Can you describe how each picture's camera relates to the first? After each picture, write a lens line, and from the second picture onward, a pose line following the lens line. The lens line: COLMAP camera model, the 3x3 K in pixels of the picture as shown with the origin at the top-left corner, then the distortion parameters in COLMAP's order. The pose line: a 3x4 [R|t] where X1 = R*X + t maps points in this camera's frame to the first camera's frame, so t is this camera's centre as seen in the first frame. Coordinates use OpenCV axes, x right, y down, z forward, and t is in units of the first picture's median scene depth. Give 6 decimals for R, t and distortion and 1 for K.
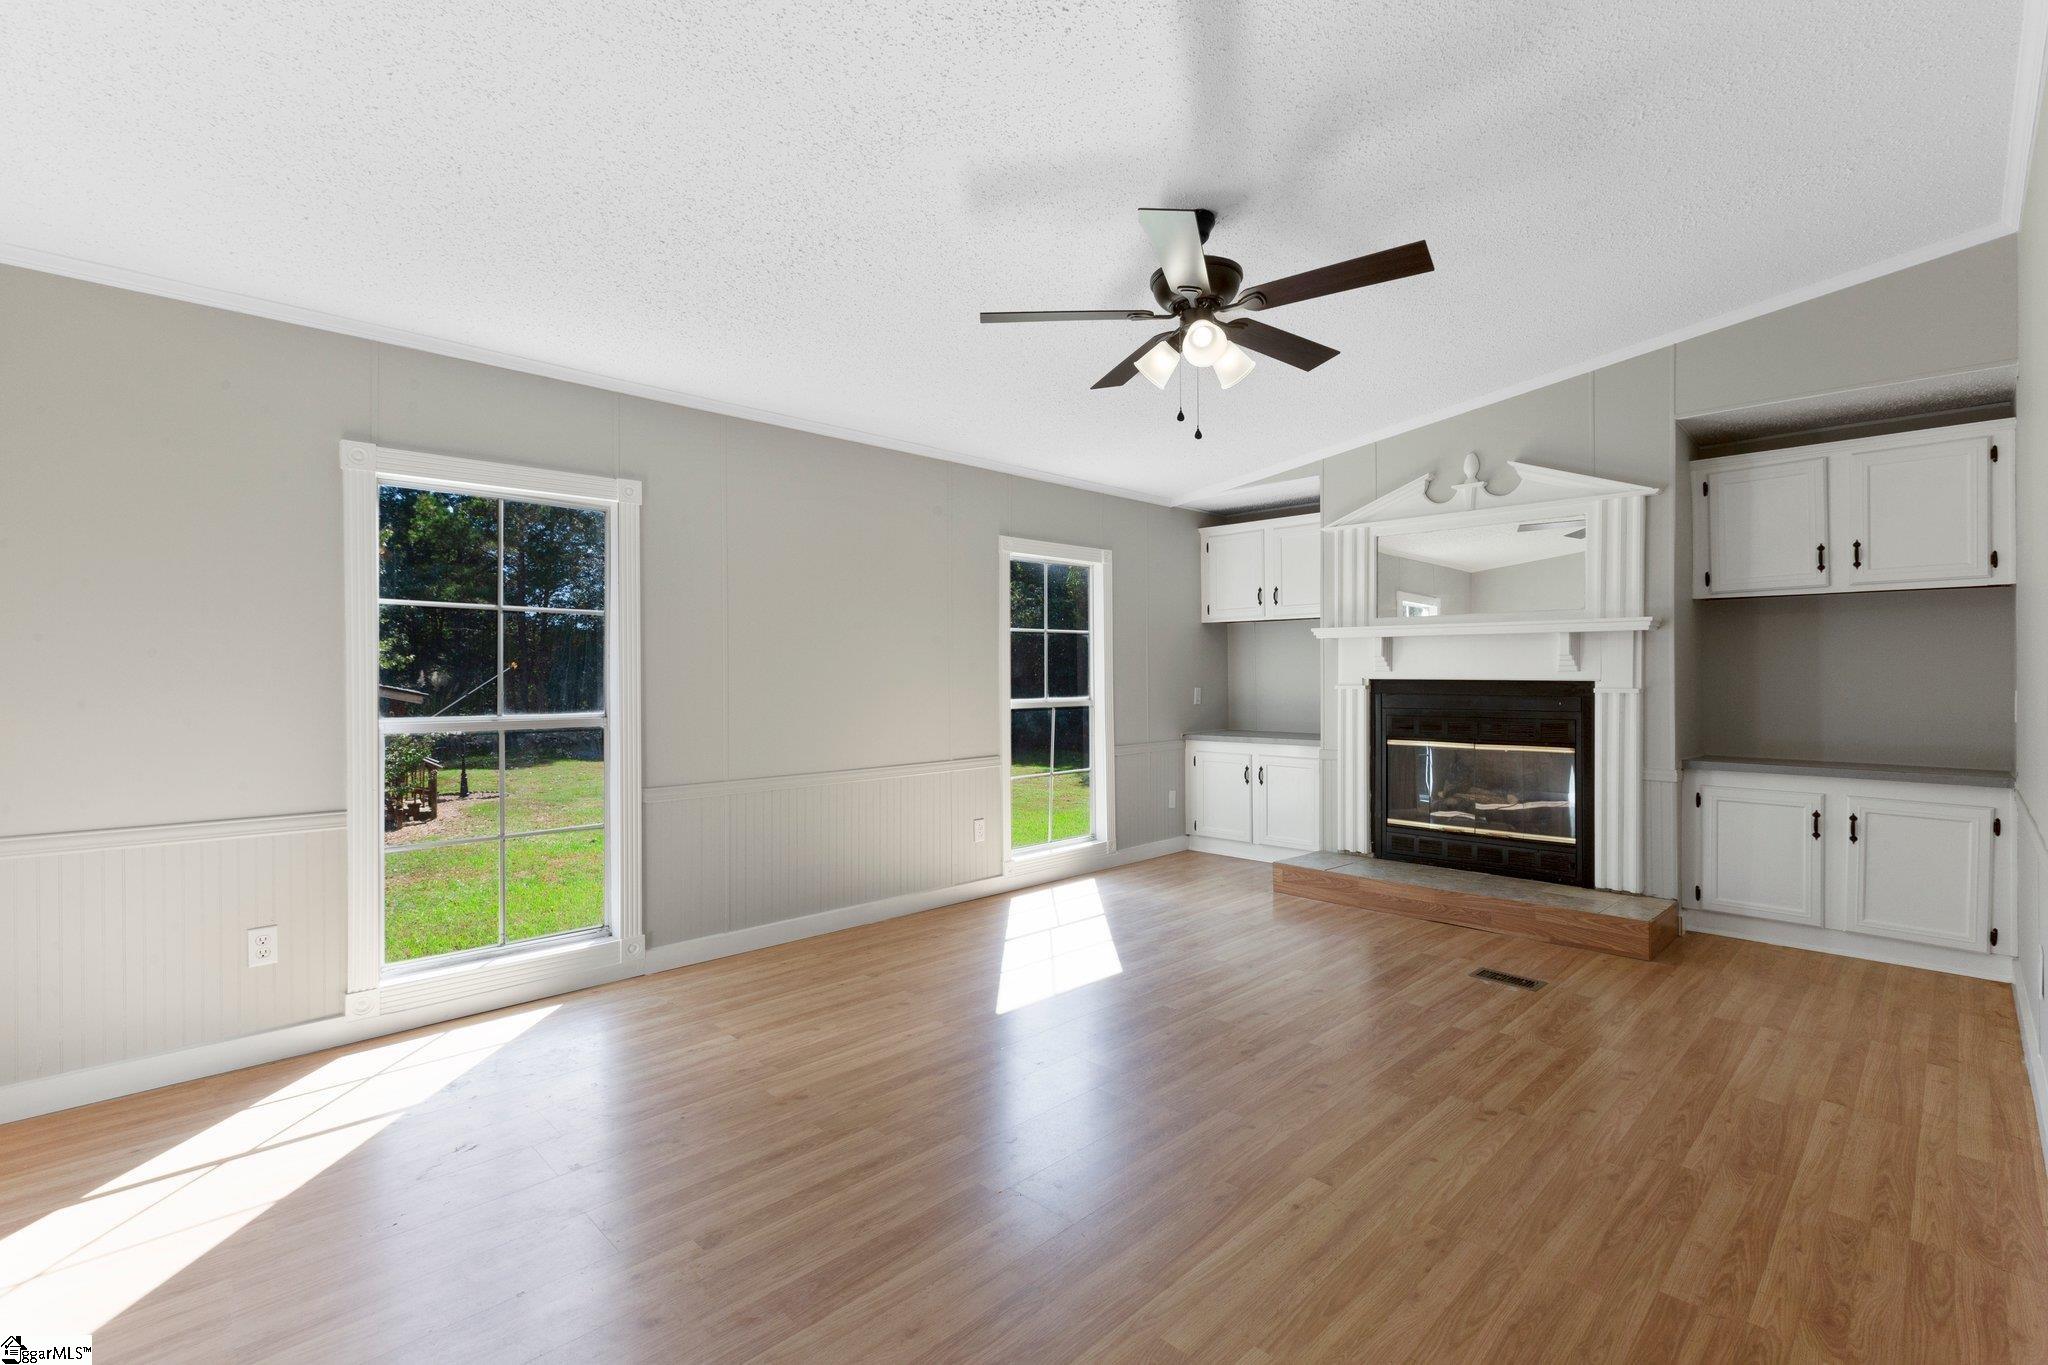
lens RADIAL K [[934.6, 0, 1036.1], [0, 934.6, 677.6], [0, 0, 1]] dist [0.000879, -0.000203]
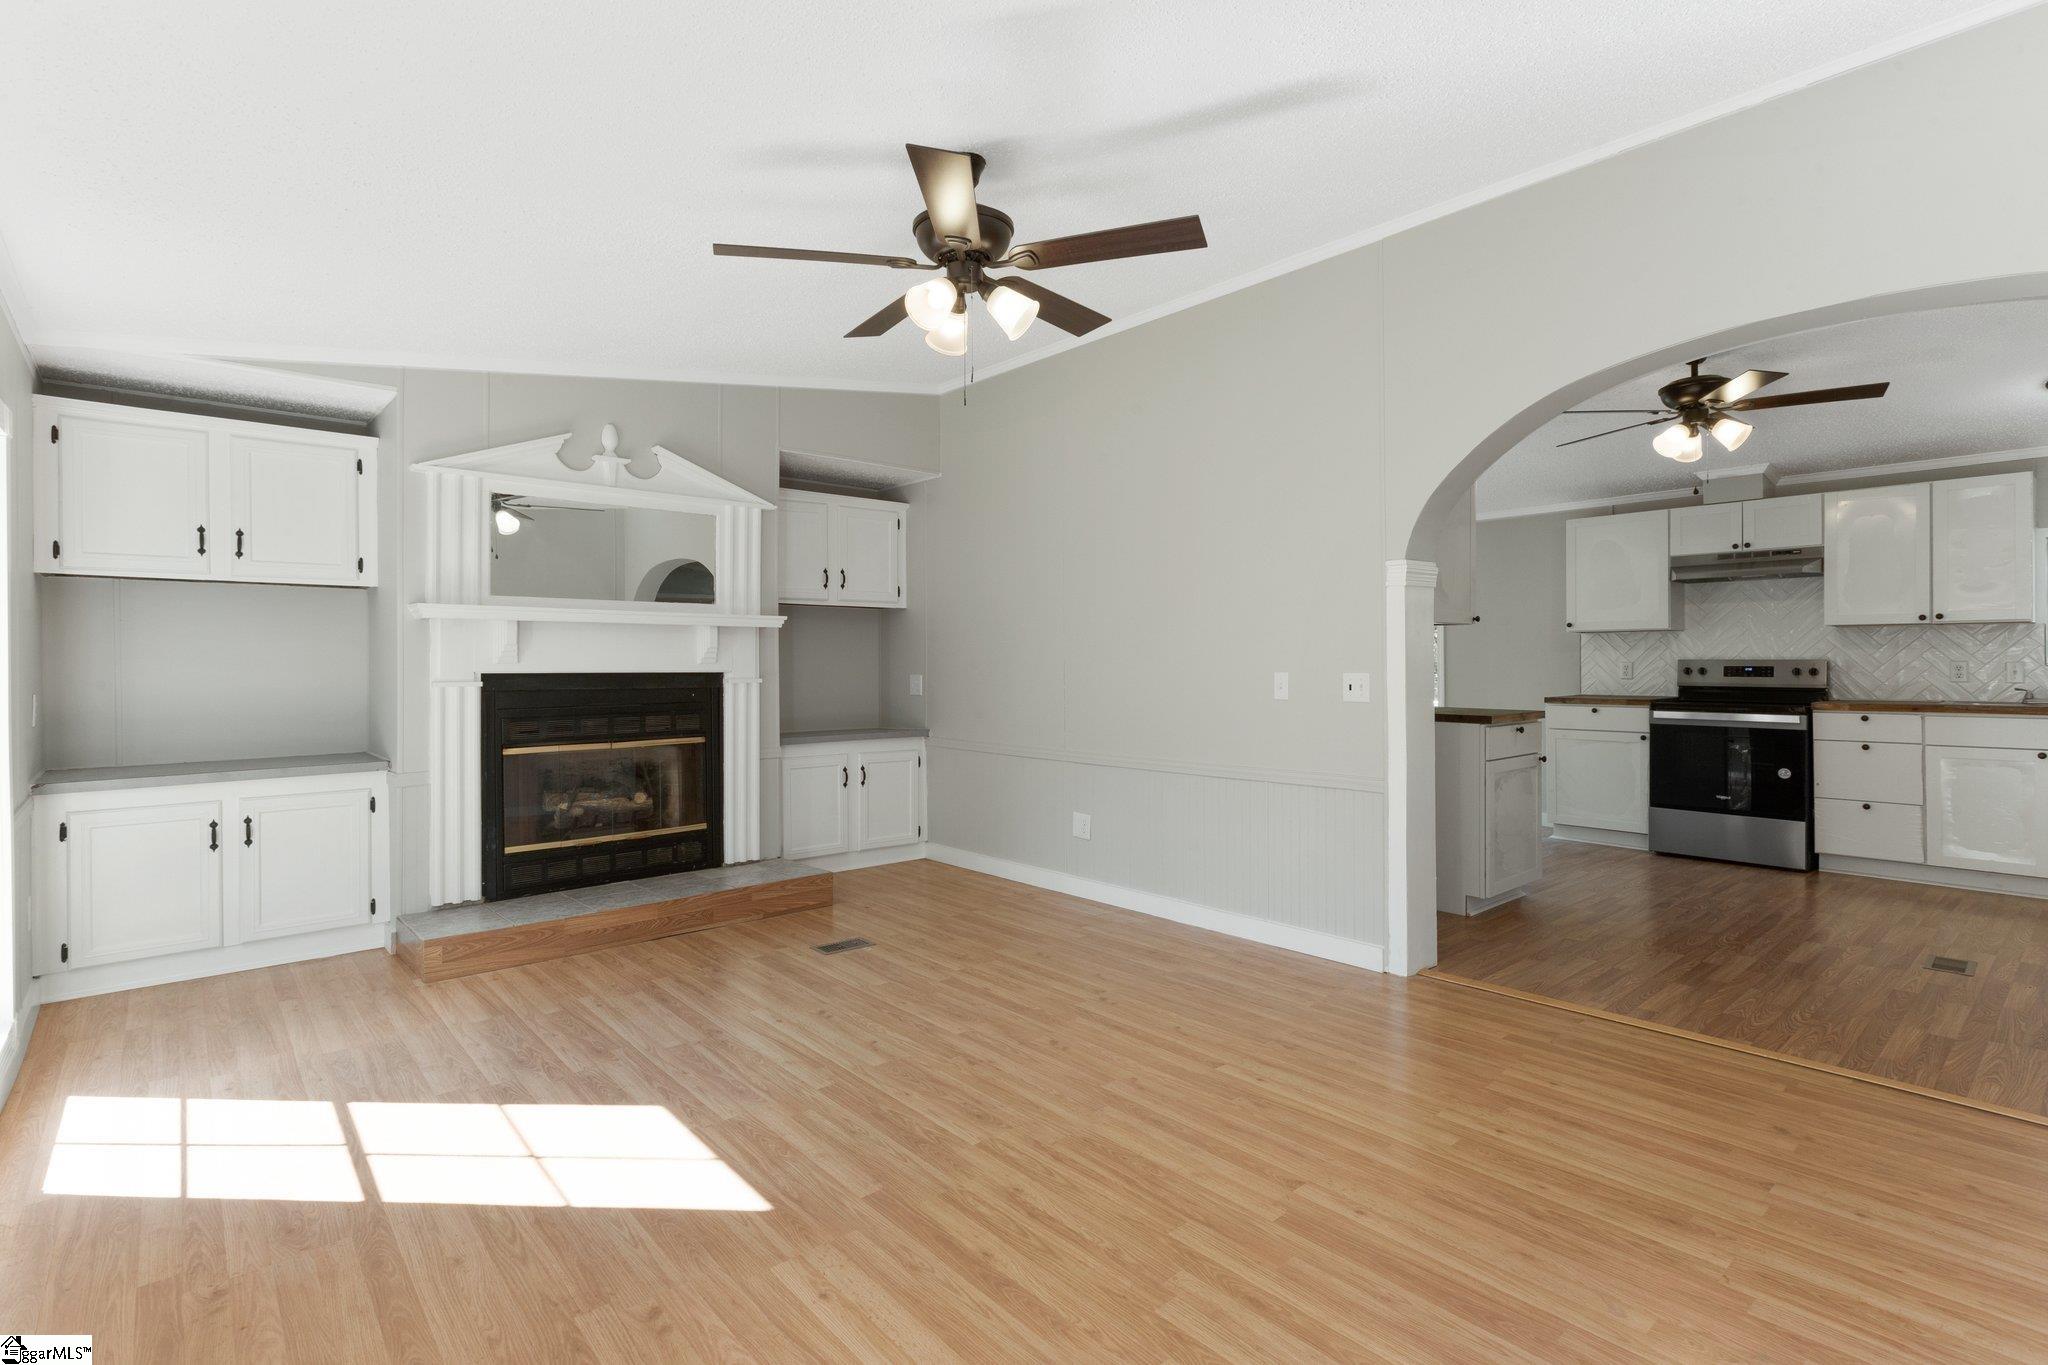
lens RADIAL K [[976.5, 0, 1050.3], [0, 976.5, 663.4], [0, 0, 1]] dist [0.001540, 0.000176]
pose [[0.046755, 0.000307, 0.998906, -0.510784], [0.007232, 0.999974, -0.000646, -0.003297], [-0.998880, 0.007255, 0.046751, 0.579642]]
